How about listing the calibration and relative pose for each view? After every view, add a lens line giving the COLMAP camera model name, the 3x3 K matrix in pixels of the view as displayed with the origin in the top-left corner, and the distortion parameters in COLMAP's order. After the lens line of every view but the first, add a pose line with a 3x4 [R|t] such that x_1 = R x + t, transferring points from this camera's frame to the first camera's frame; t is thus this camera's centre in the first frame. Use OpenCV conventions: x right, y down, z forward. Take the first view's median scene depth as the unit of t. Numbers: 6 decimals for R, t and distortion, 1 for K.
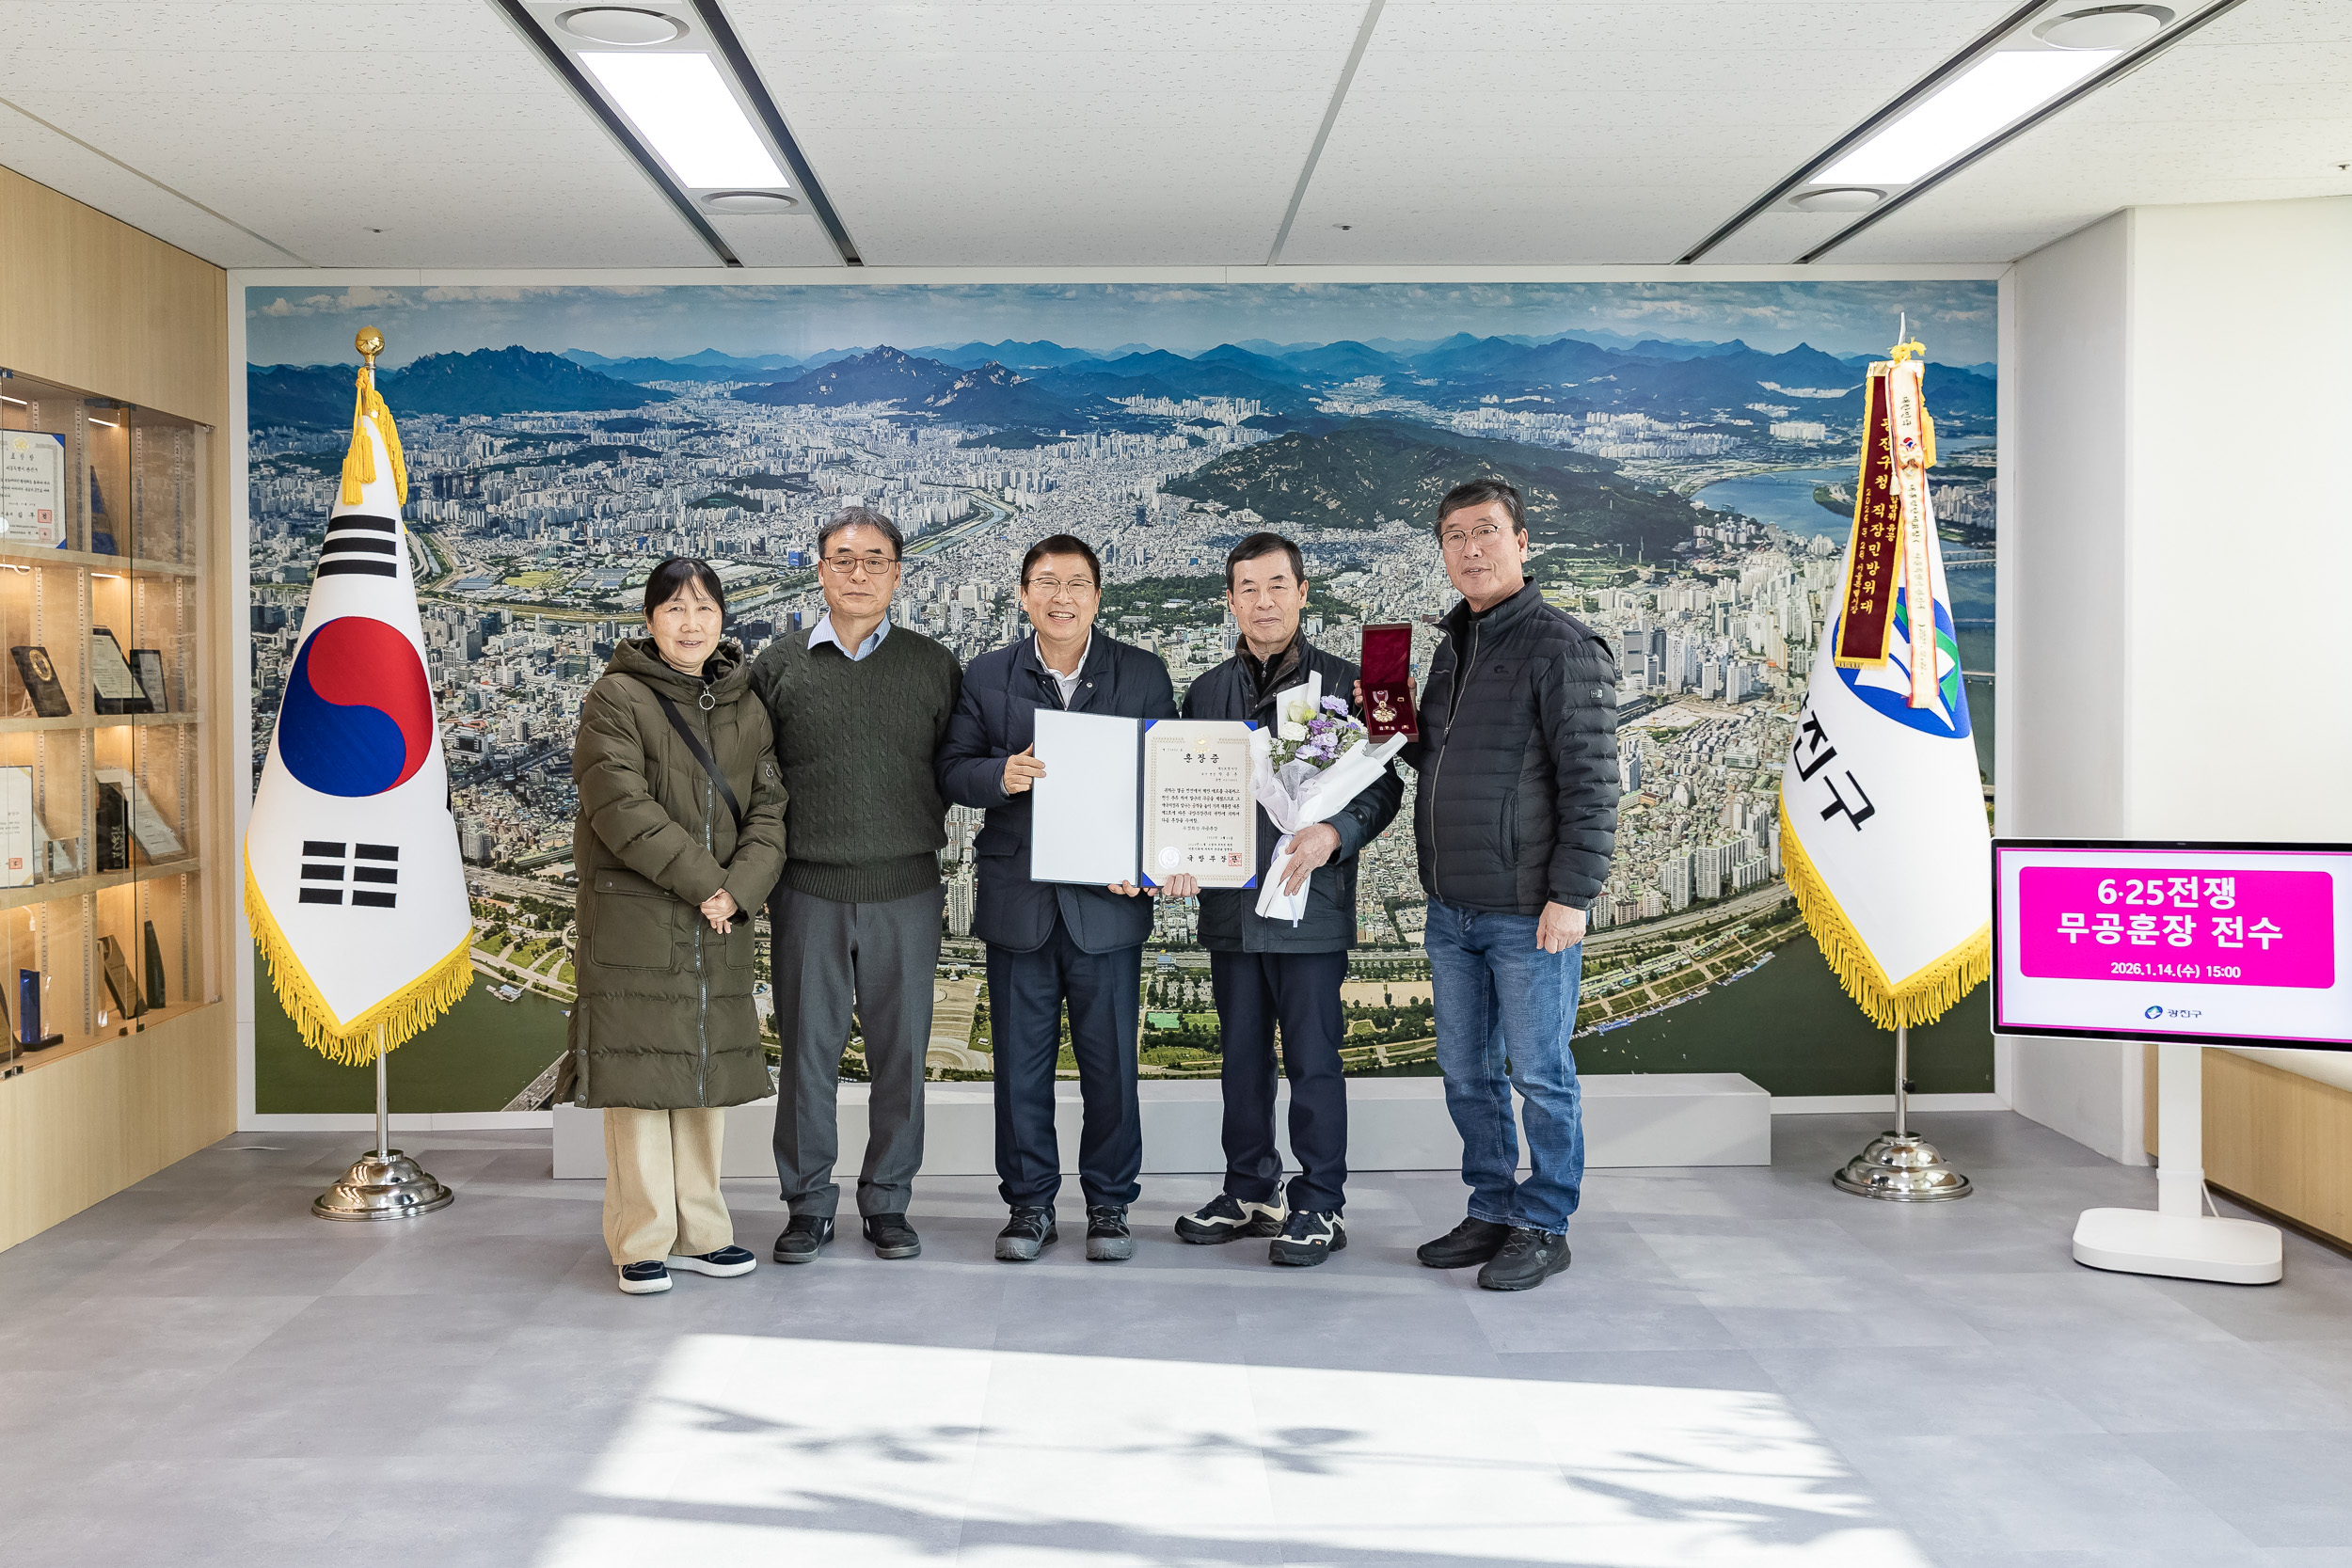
lens RADIAL K [[2218.3, 0, 1176.7], [0, 2218.3, 726.7], [0, 0, 1]] dist [0.000852, 0.000000]
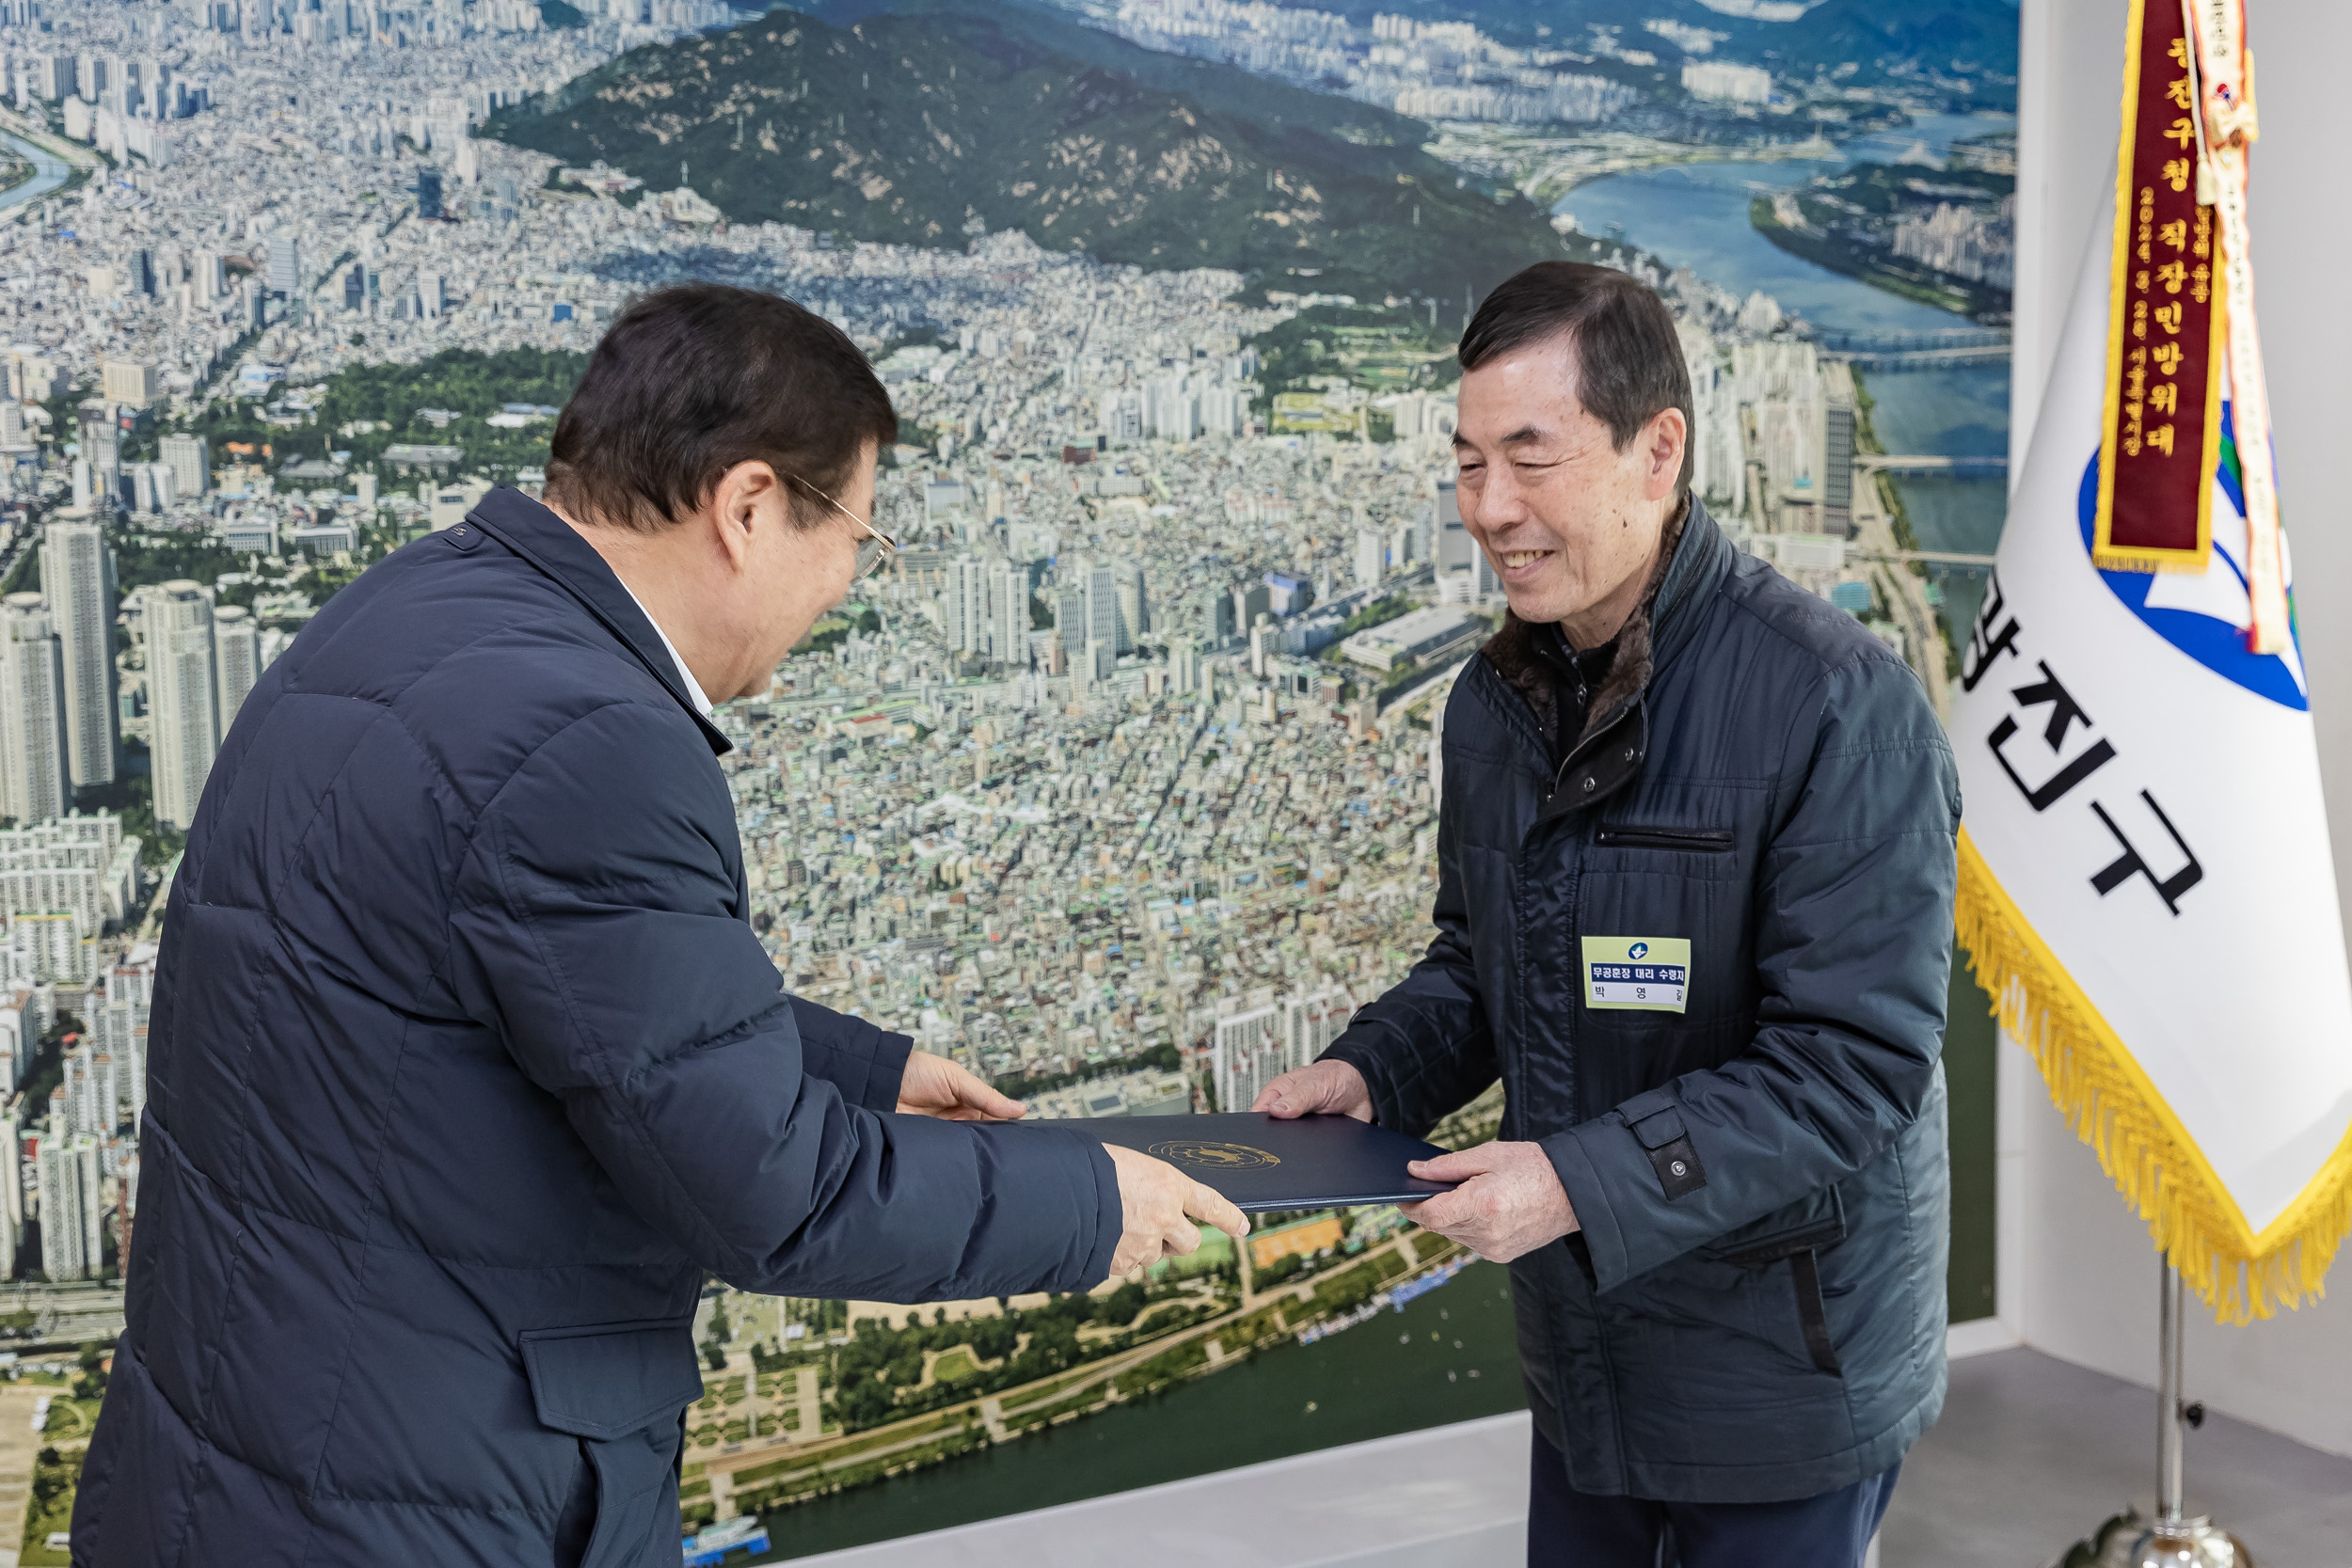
lens RADIAL K [[2889.1, 0, 1180.1], [0, 2889.1, 780.1], [0, 0, 1]] dist [0.031749, 0.000000]
pose [[0.890301, -0.046961, 0.452944, -0.138010], [0.013842, 0.996999, 0.076161, -0.027576], [-0.455162, -0.061536, 0.888280, 0.468663]]
